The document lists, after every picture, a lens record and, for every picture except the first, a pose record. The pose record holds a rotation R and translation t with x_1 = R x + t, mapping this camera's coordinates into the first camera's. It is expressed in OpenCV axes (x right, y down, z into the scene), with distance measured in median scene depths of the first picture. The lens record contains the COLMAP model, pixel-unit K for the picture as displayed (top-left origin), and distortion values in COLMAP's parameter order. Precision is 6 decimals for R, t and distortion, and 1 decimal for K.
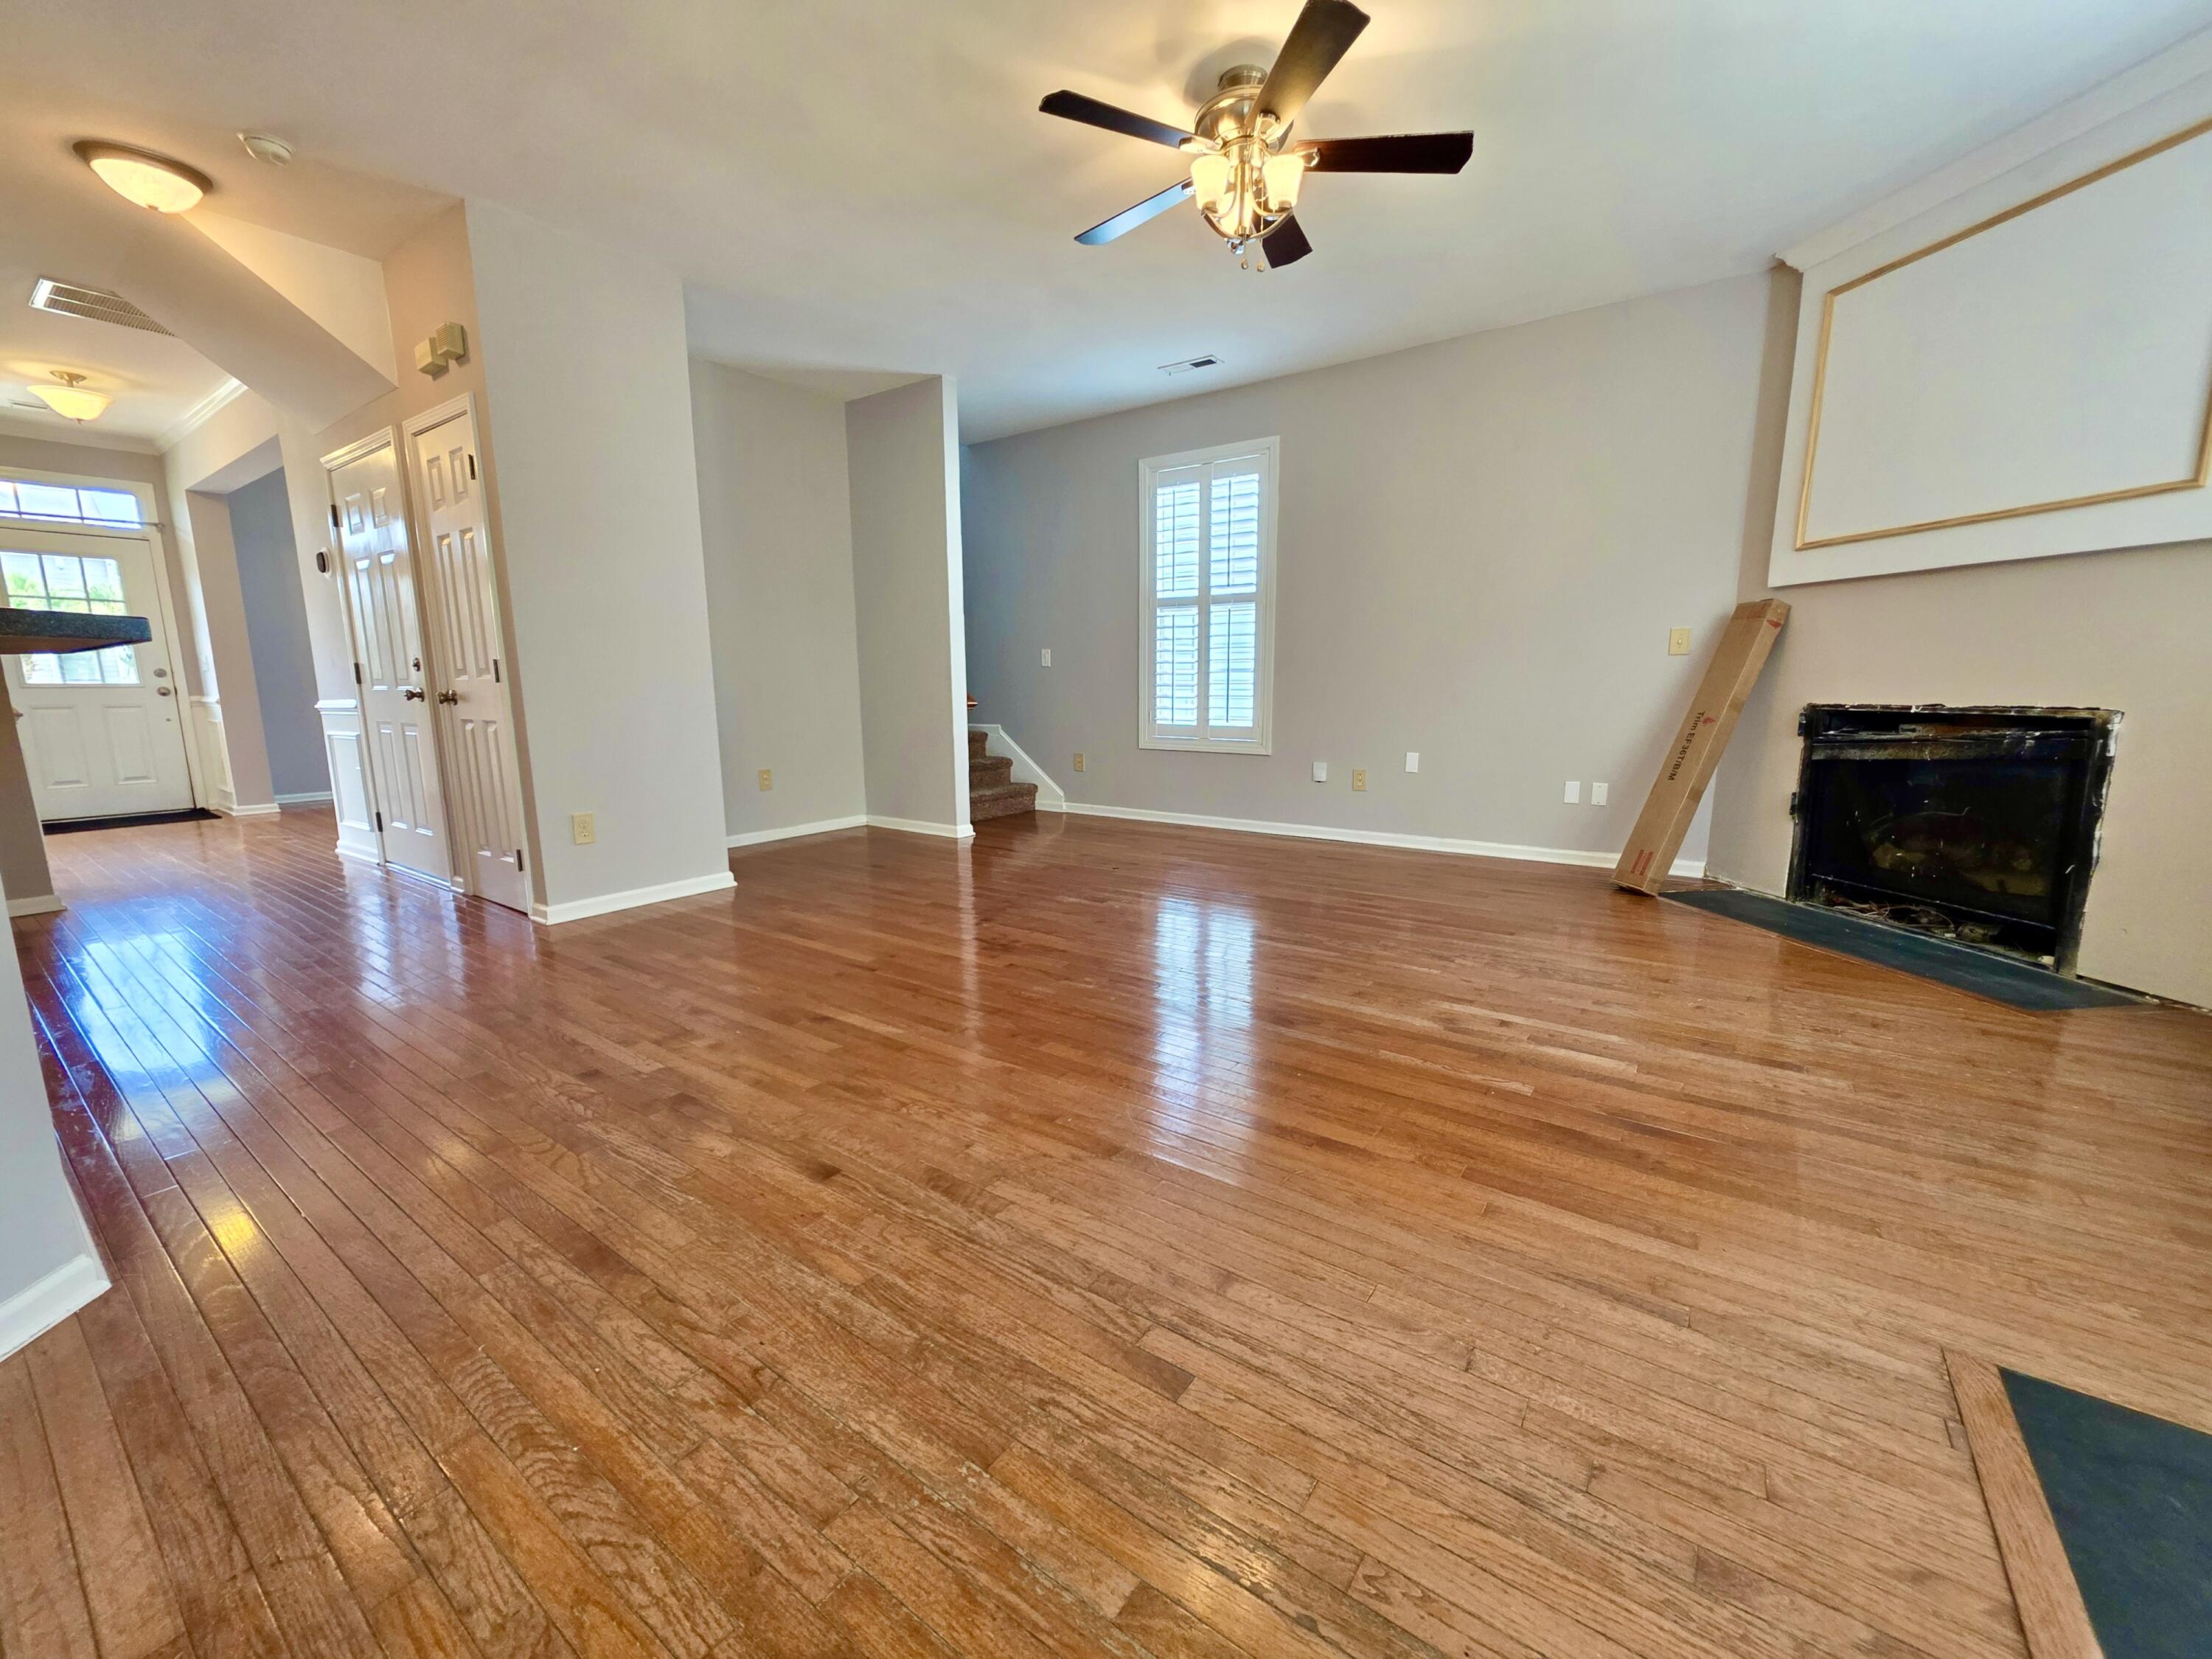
lens RADIAL K [[883.1, 0, 1112.4], [0, 883.1, 831.3], [0, 0, 1]] dist [-0.001208, -0.000072]
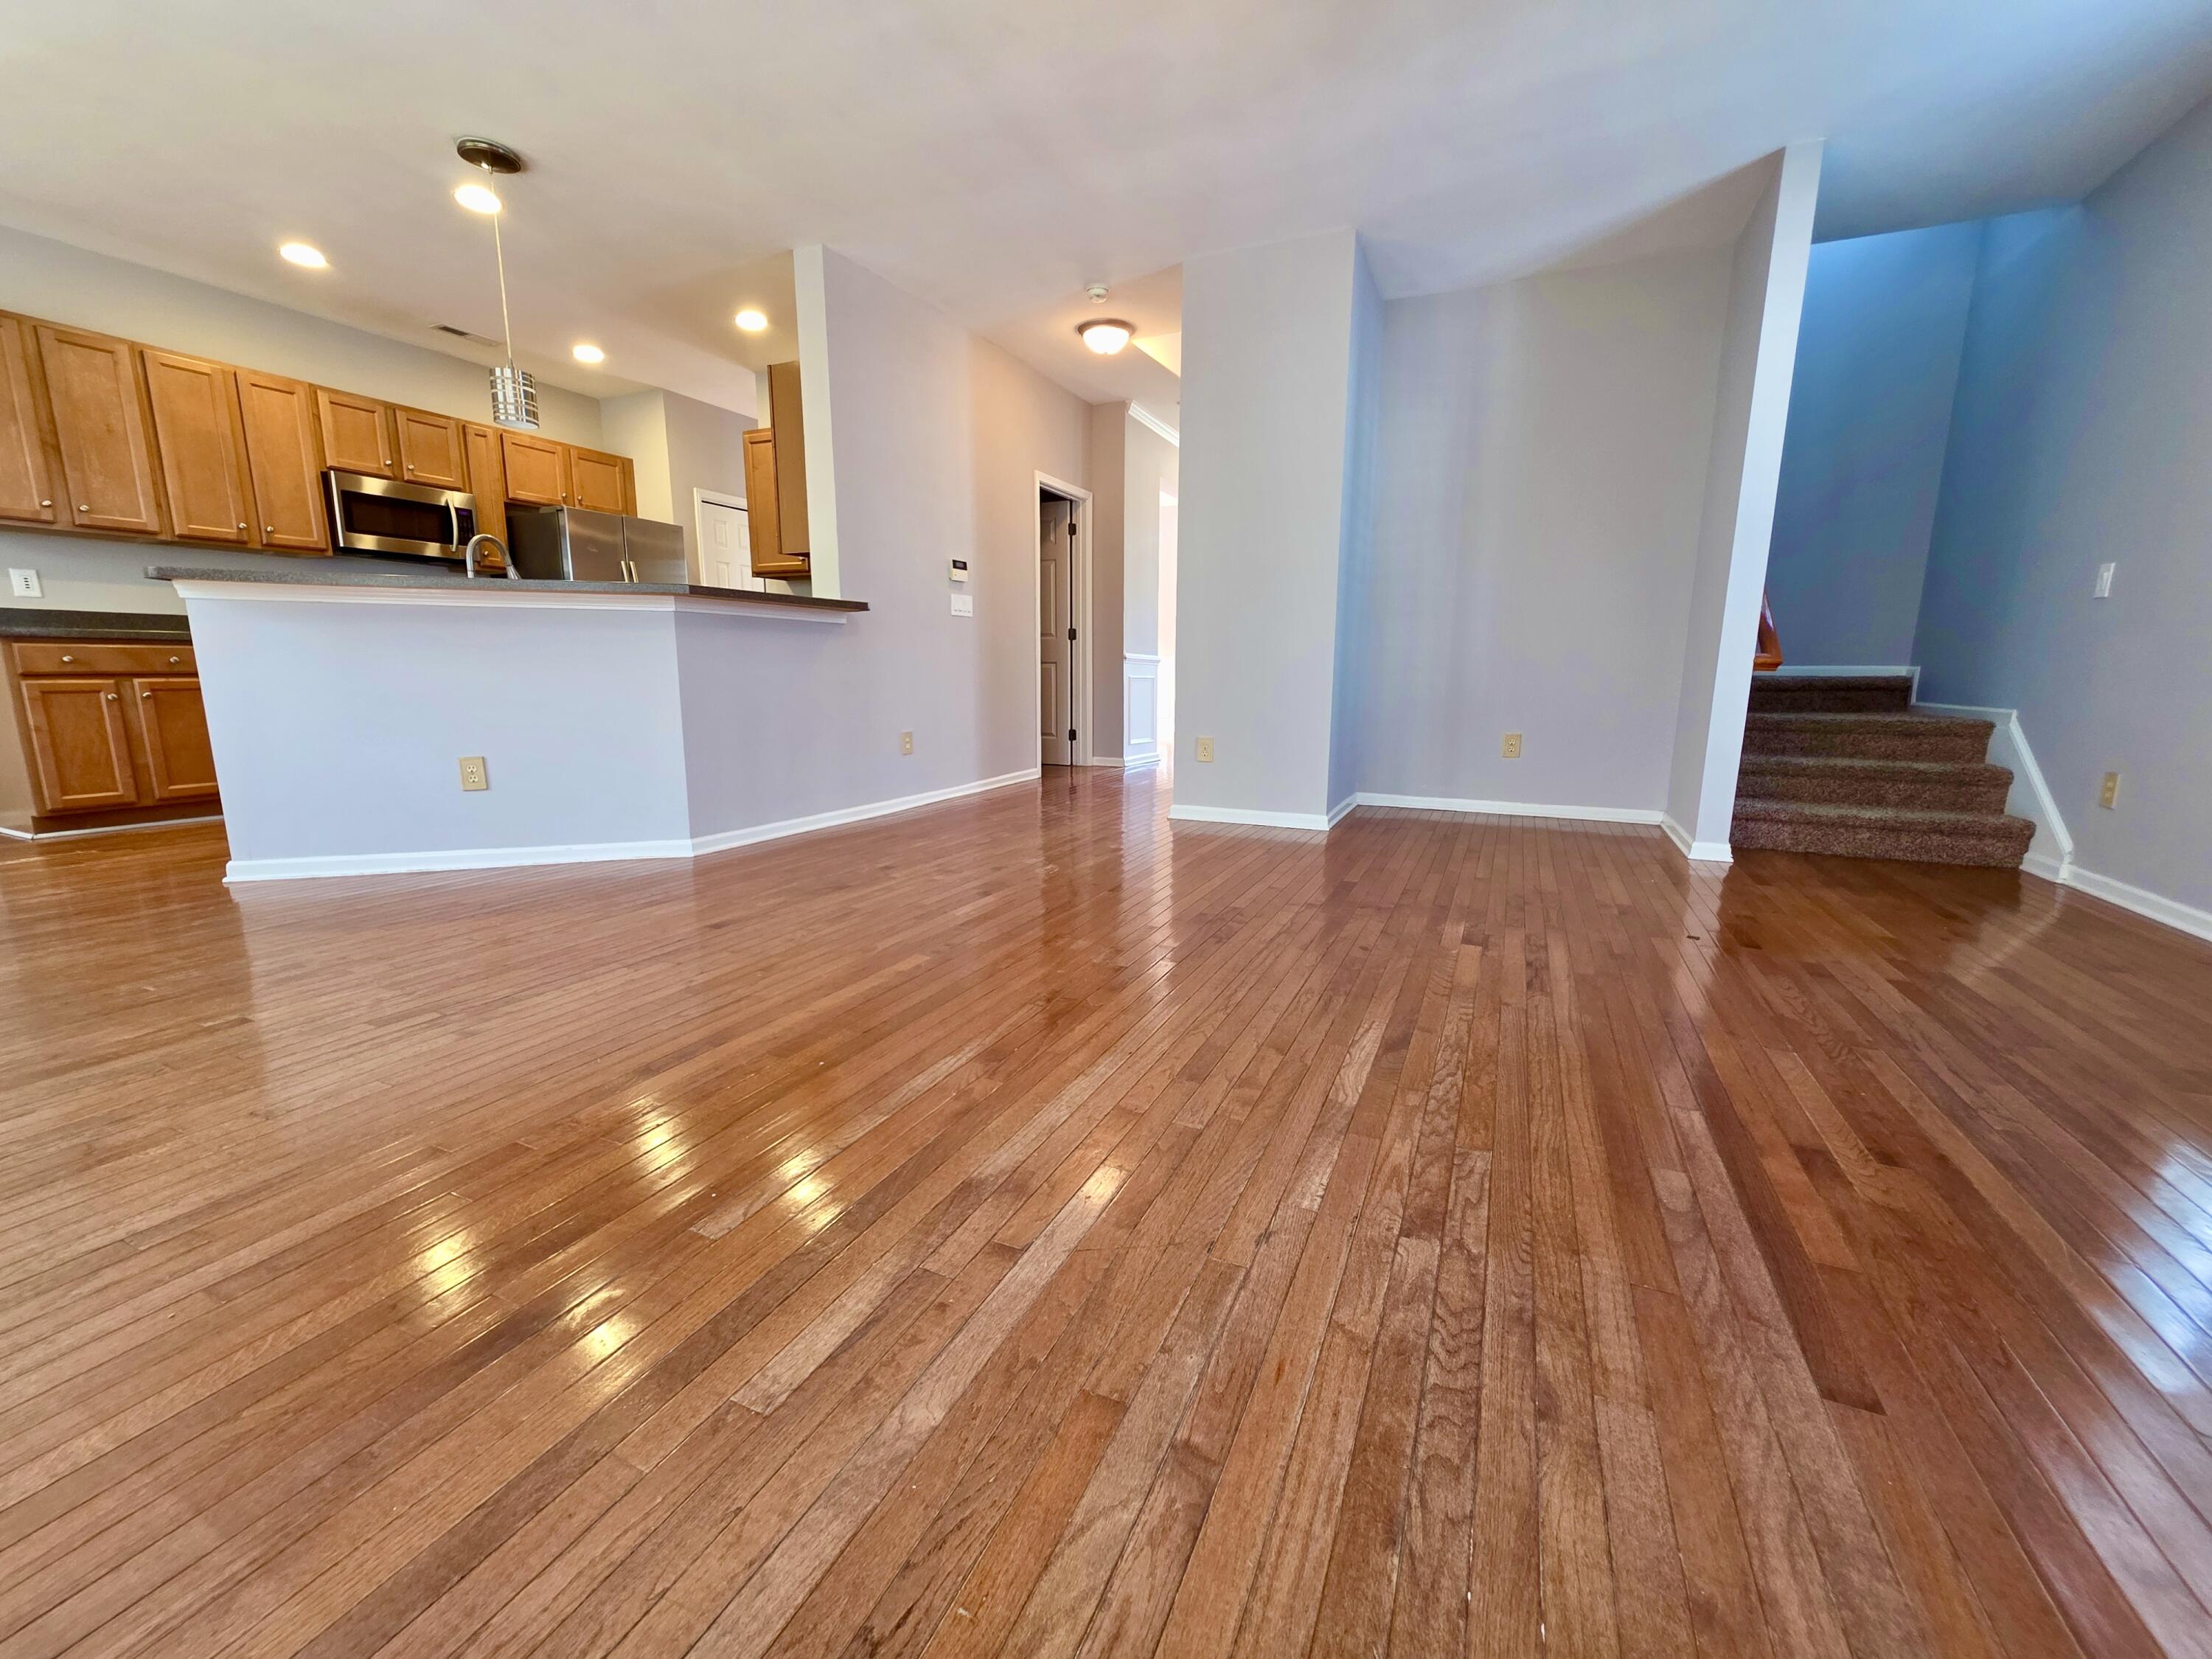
lens RADIAL K [[887.2, 0, 1106.7], [0, 887.2, 827.7], [0, 0, 1]] dist [0.000493, -0.000105]
pose [[0.187703, 0.182362, -0.965148, 0.611804], [-0.174918, 0.973113, 0.149849, -0.061177], [0.966525, 0.140695, 0.214555, 0.640091]]
